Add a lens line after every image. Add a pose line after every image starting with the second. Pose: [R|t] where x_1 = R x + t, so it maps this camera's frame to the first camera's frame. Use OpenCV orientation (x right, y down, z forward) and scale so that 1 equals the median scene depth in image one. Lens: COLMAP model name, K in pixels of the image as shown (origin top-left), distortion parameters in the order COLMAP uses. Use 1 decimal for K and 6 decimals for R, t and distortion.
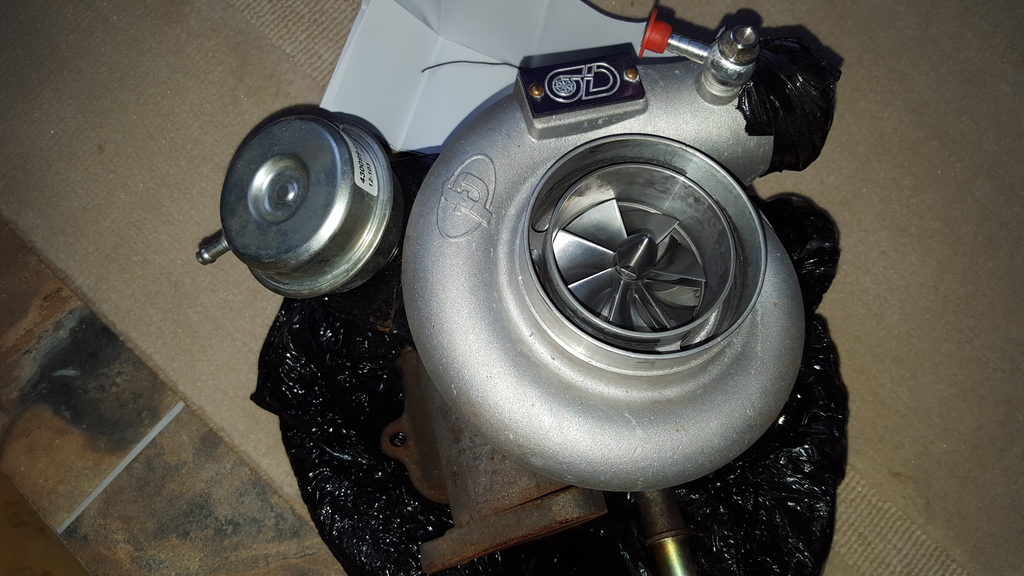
lens RADIAL K [[820.2, 0, 508.4], [0, 820.2, 287.5], [0, 0, 1]] dist [0.086707, 0.000491]
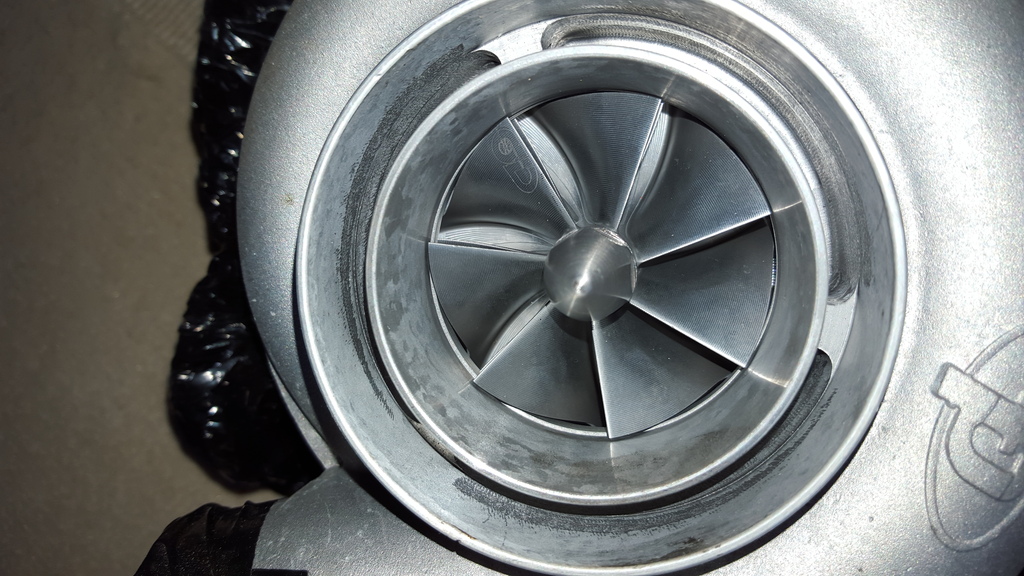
lens RADIAL K [[820.2, 0, 507.5], [0, 820.2, 284.7], [0, 0, 1]] dist [0.086707, 0.000491]
pose [[-0.996614, -0.027031, 0.077654, 0.159678], [0.045404, -0.968293, 0.245657, -0.144694], [0.068551, 0.248351, 0.966242, 0.564132]]
